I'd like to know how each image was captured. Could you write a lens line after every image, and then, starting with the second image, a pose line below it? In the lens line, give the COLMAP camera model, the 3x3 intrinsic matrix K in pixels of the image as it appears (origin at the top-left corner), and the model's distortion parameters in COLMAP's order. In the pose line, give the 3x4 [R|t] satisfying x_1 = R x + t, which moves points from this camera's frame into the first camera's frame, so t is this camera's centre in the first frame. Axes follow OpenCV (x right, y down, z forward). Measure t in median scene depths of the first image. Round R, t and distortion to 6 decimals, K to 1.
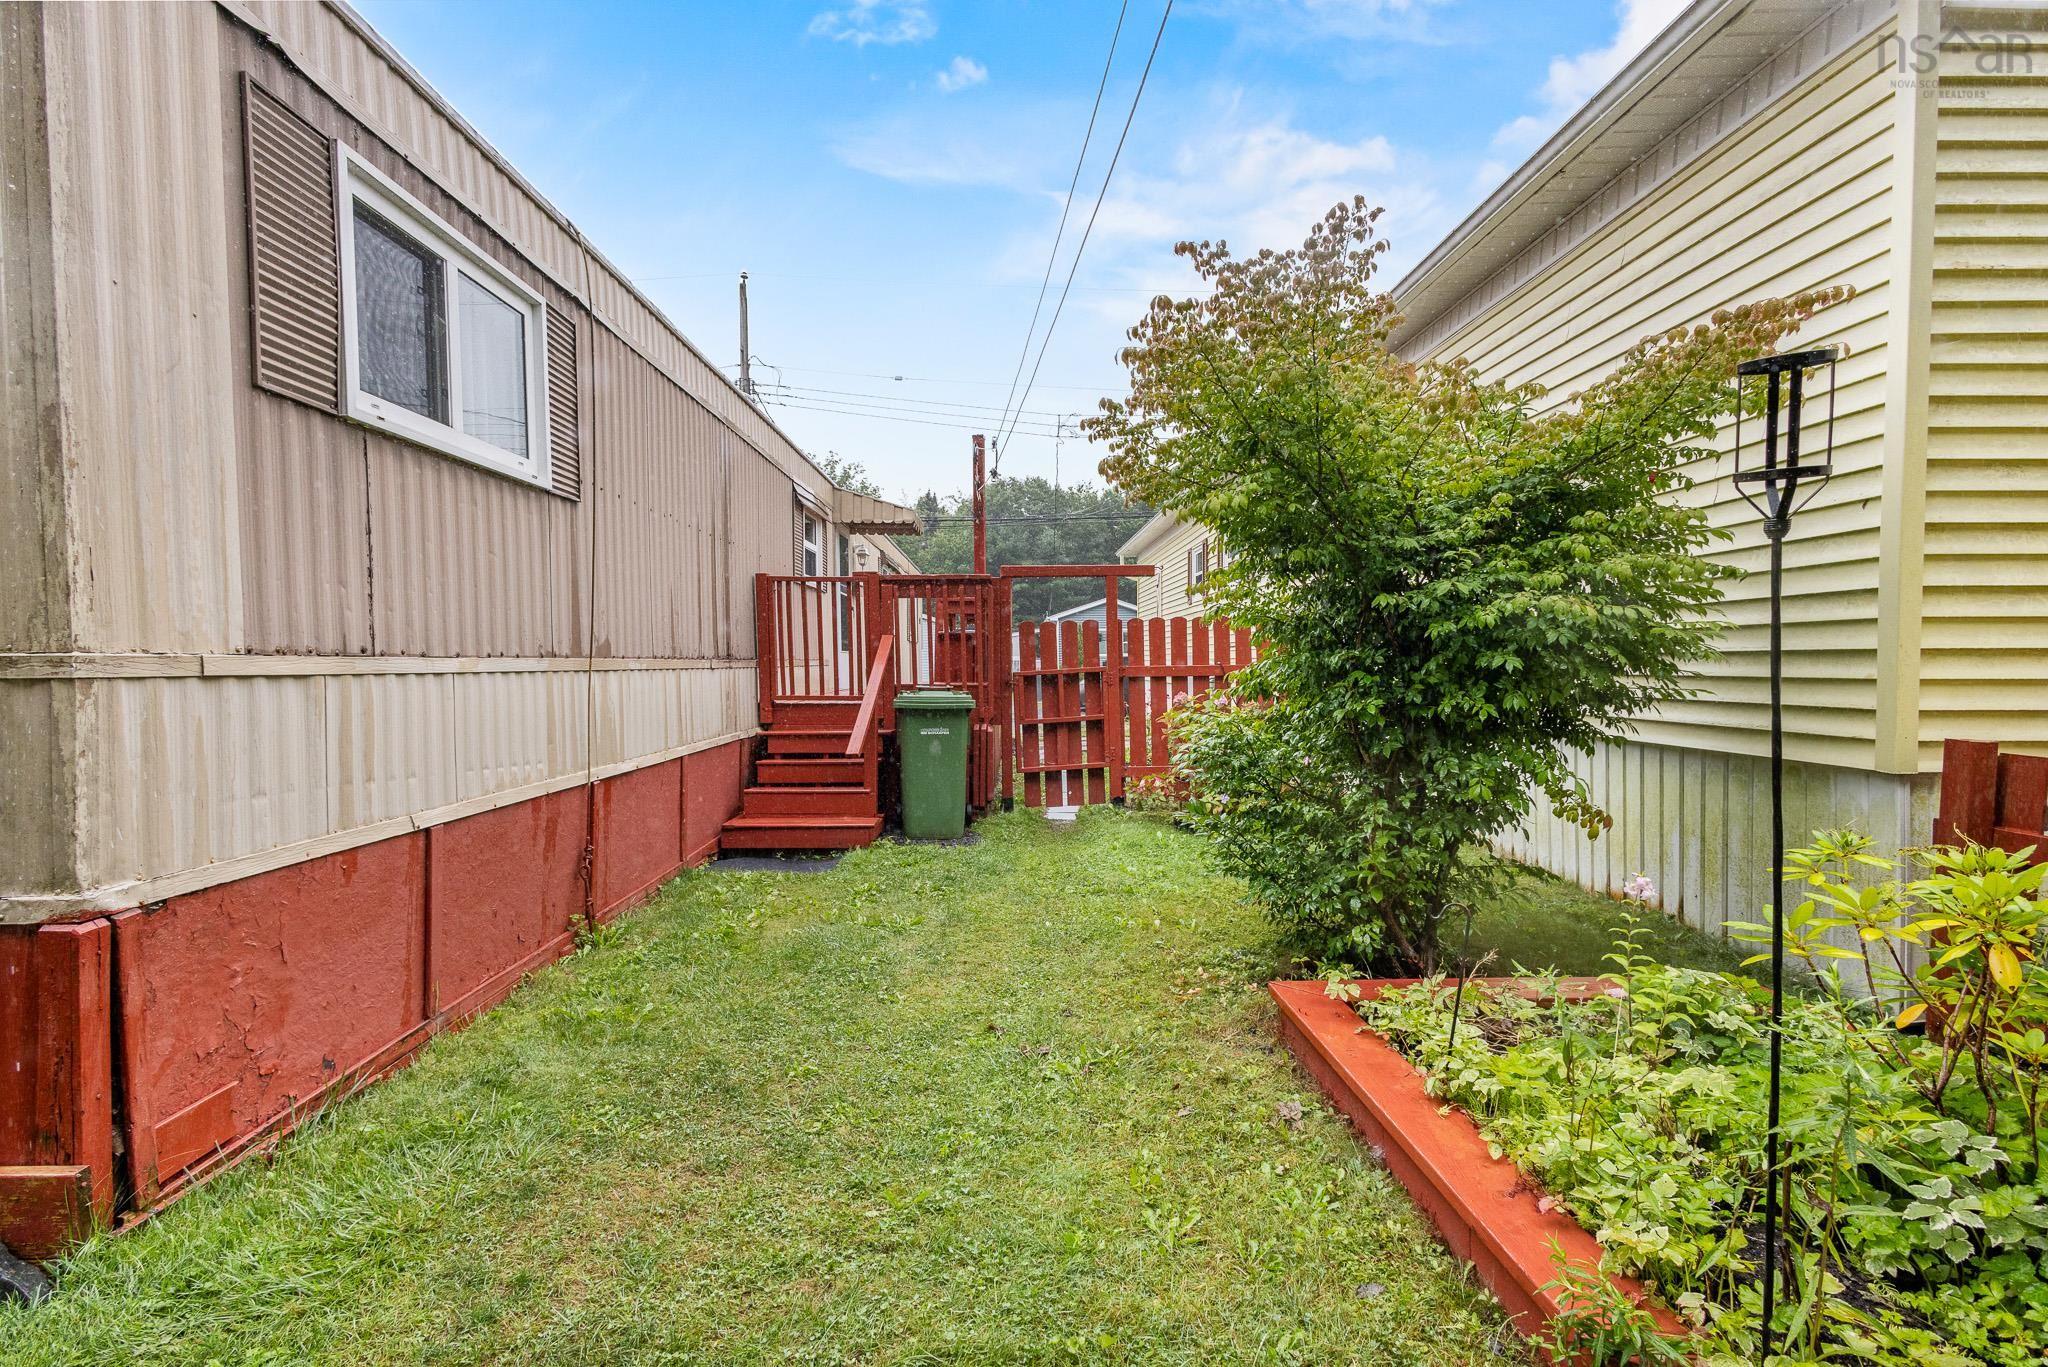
lens RADIAL K [[925.7, 0, 1019.7], [0, 925.7, 693.1], [0, 0, 1]] dist [0.014454, -0.004126]
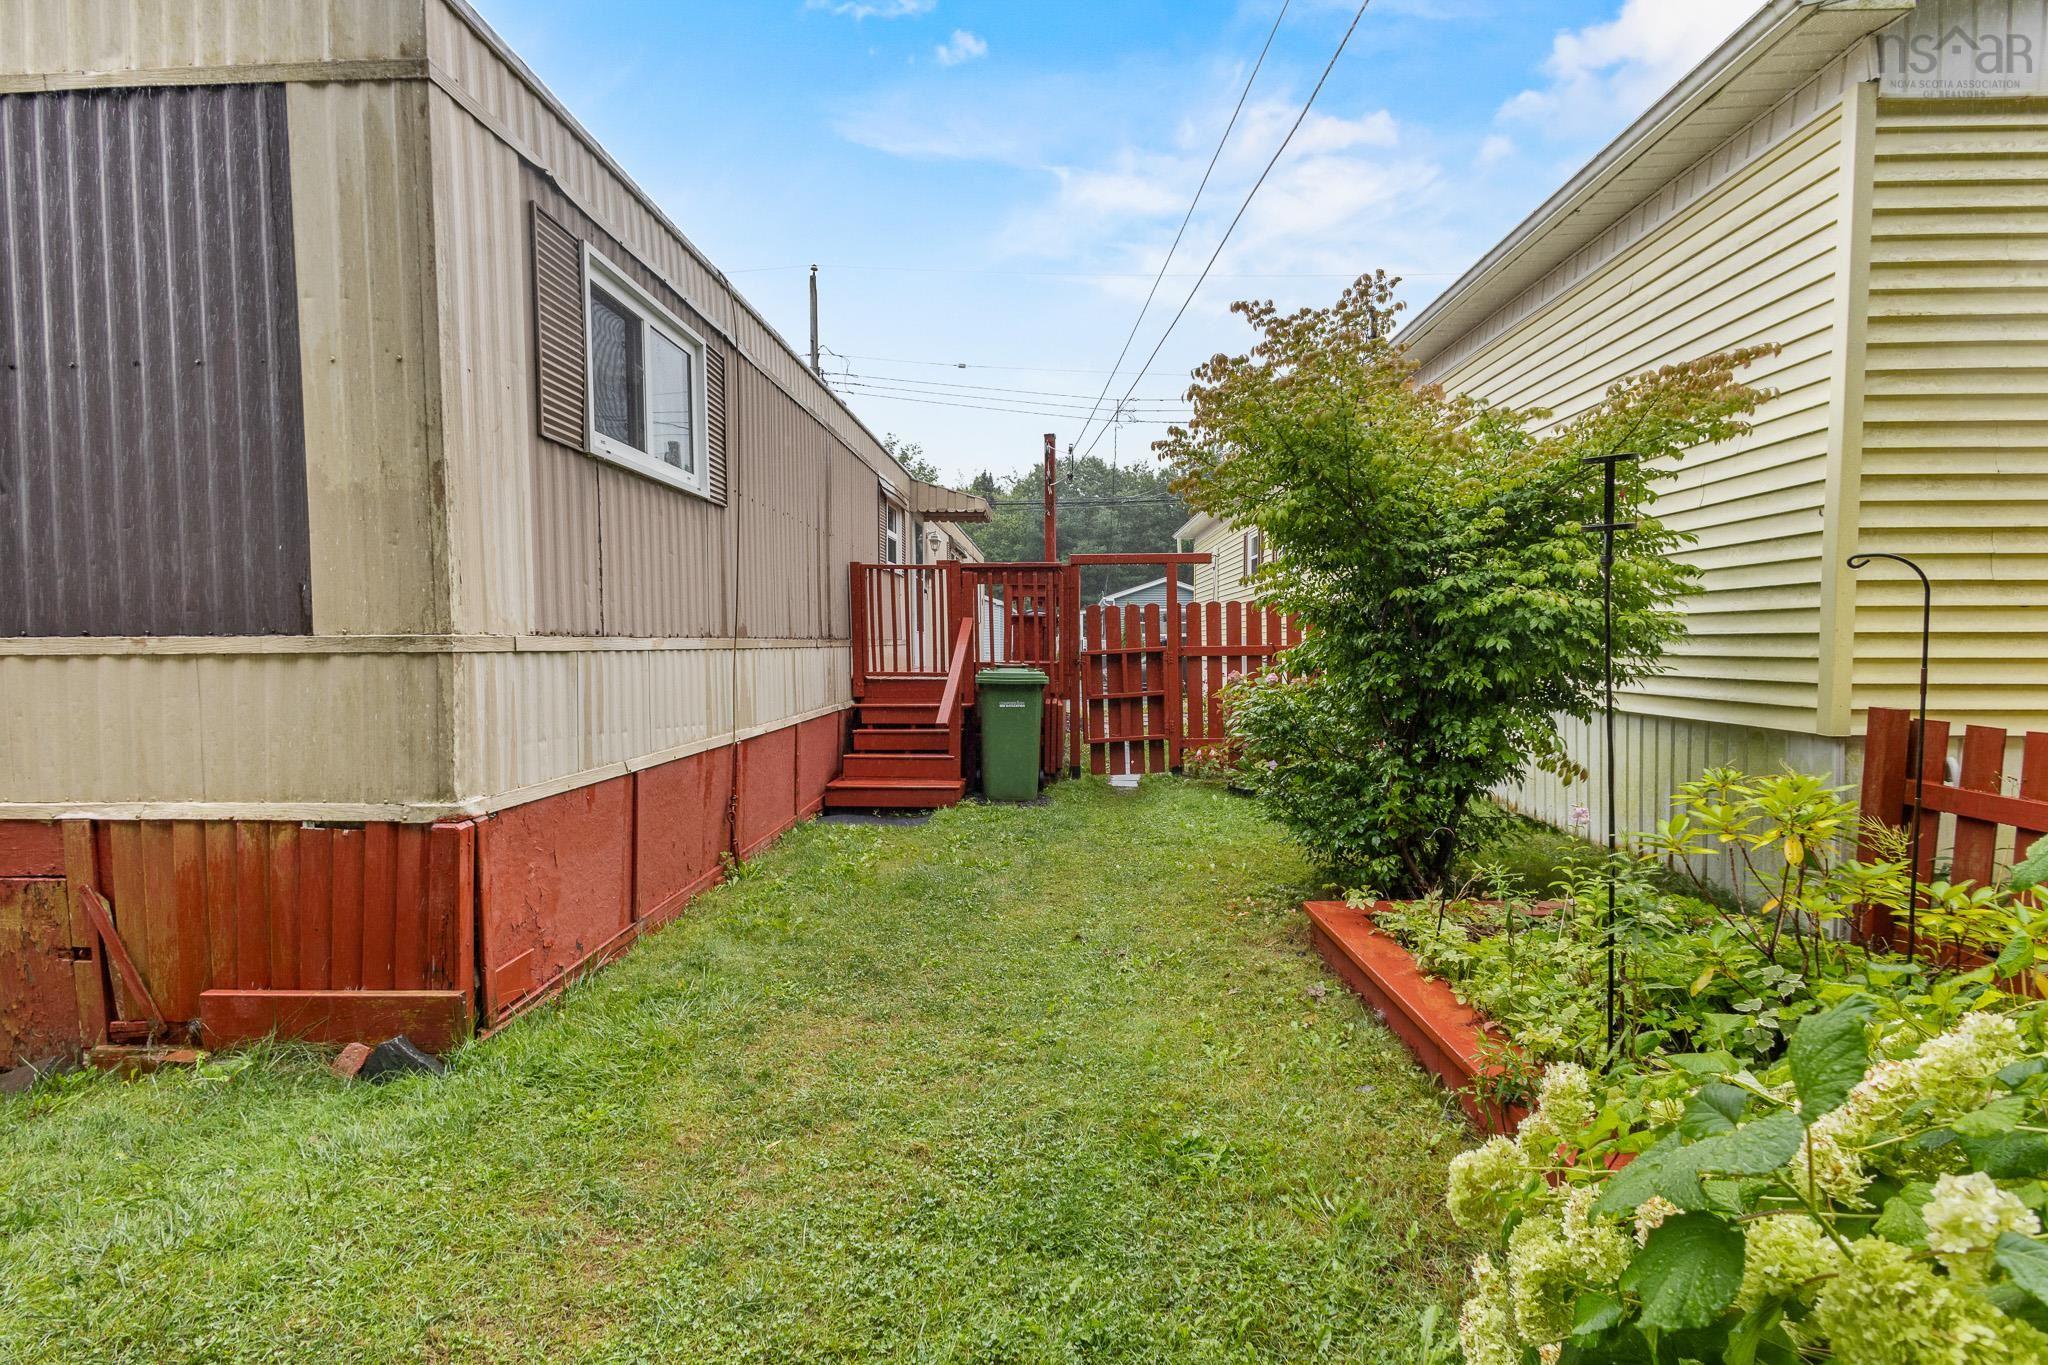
lens RADIAL K [[925.7, 0, 1033.7], [0, 925.7, 687.2], [0, 0, 1]] dist [0.014454, -0.004126]
pose [[0.999041, 0.004441, -0.043565, -0.038236], [-0.003783, 0.999878, 0.015179, 0.008121], [0.043627, -0.014999, 0.998935, -0.245818]]
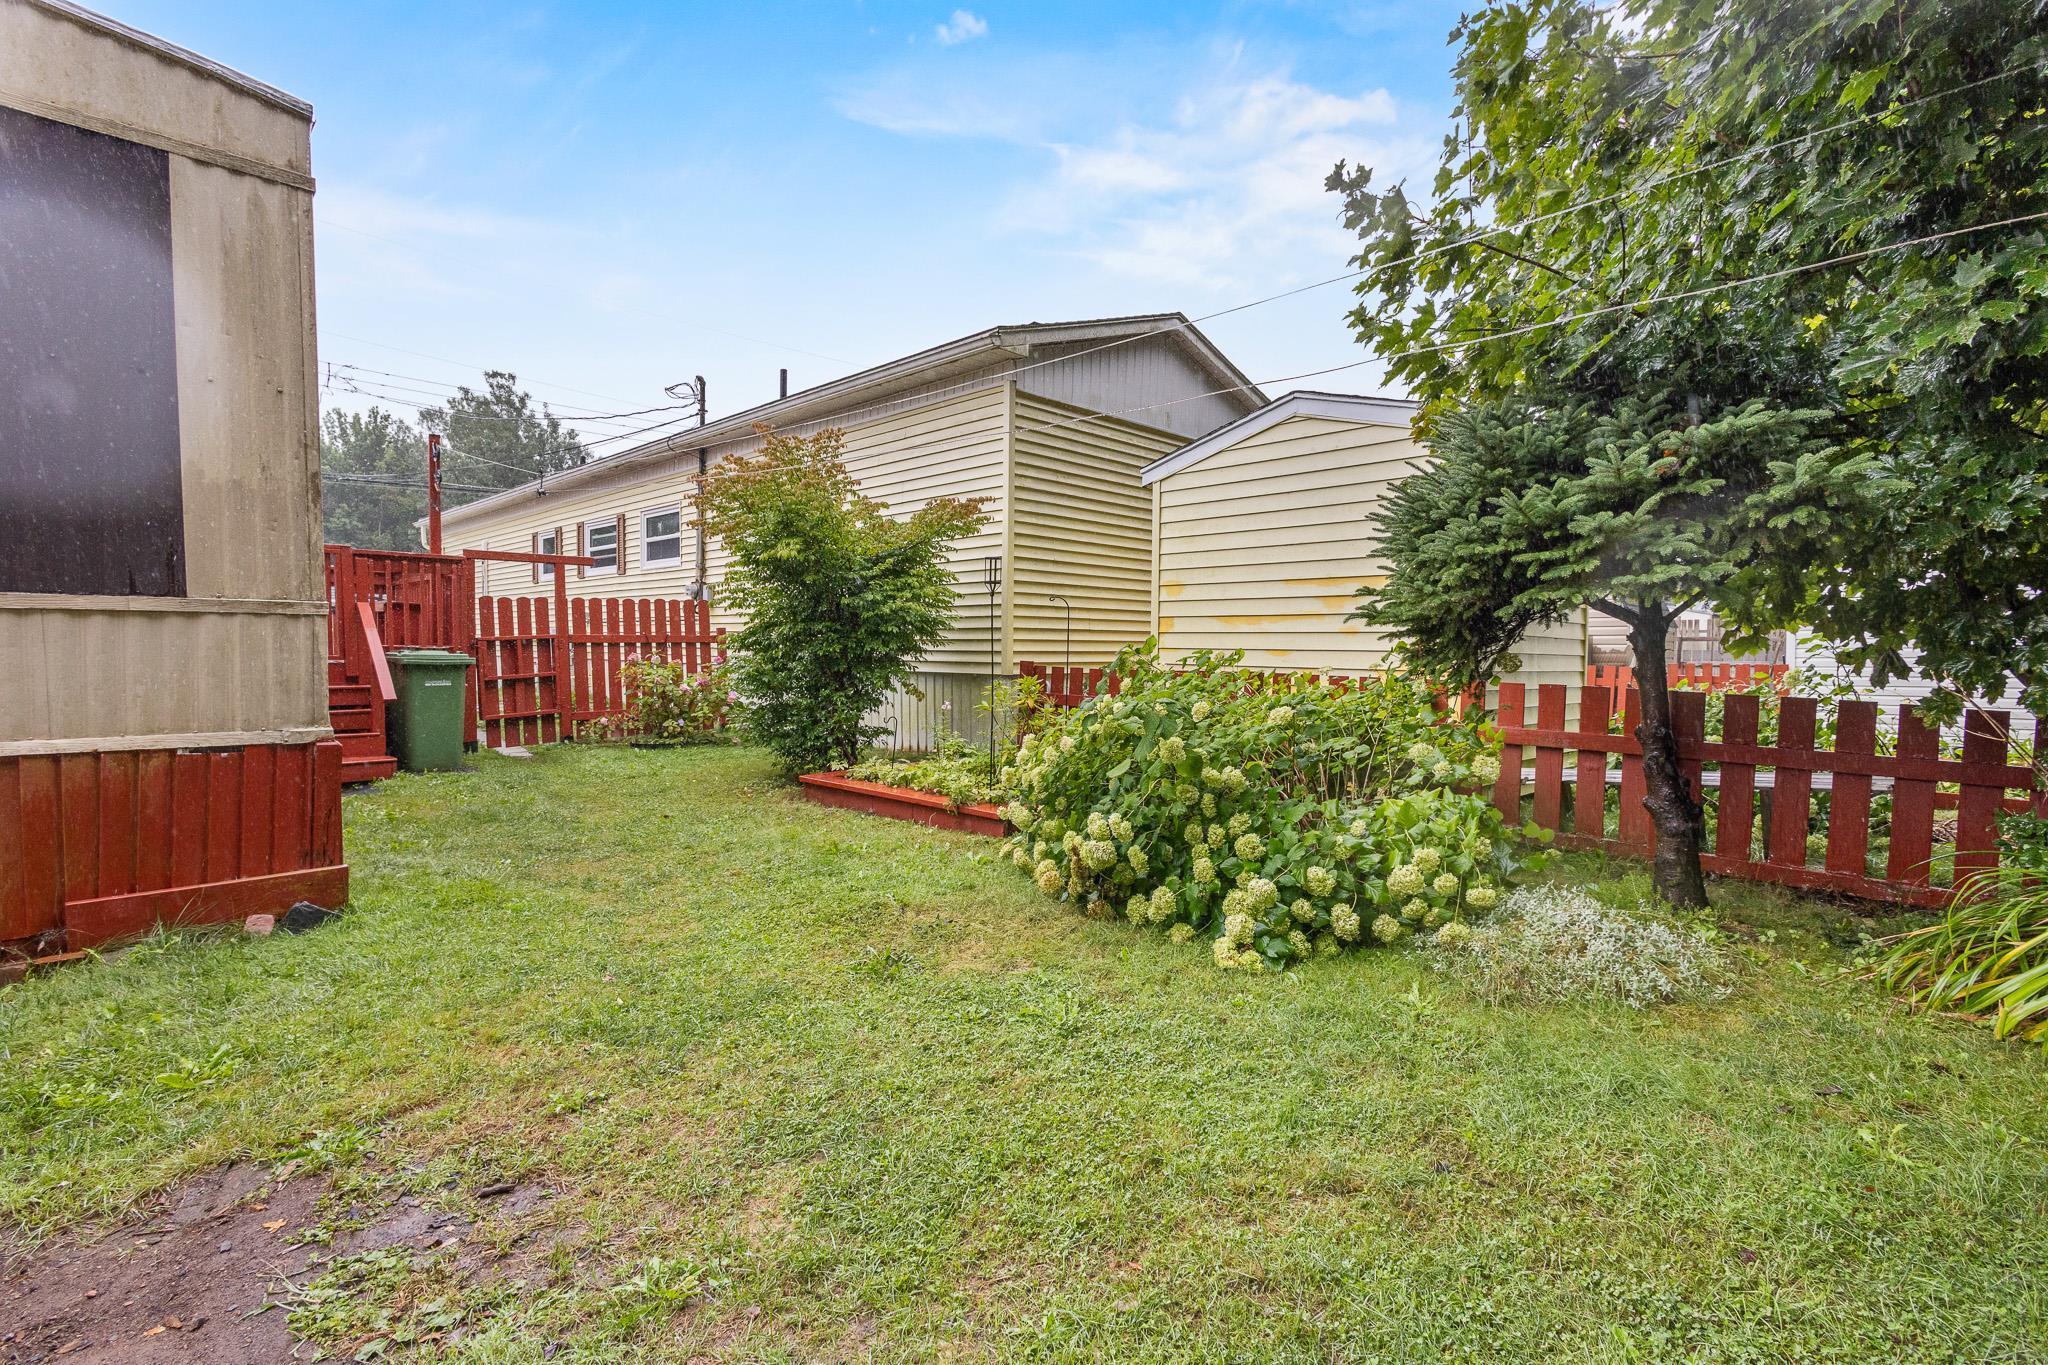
lens RADIAL K [[925.7, 0, 1009.9], [0, 925.7, 691.9], [0, 0, 1]] dist [0.014454, -0.004126]
pose [[0.720192, -0.023294, 0.693384, -0.850904], [0.011648, 0.999701, 0.021486, 0.075013], [-0.693677, -0.007398, 0.720248, -0.867635]]
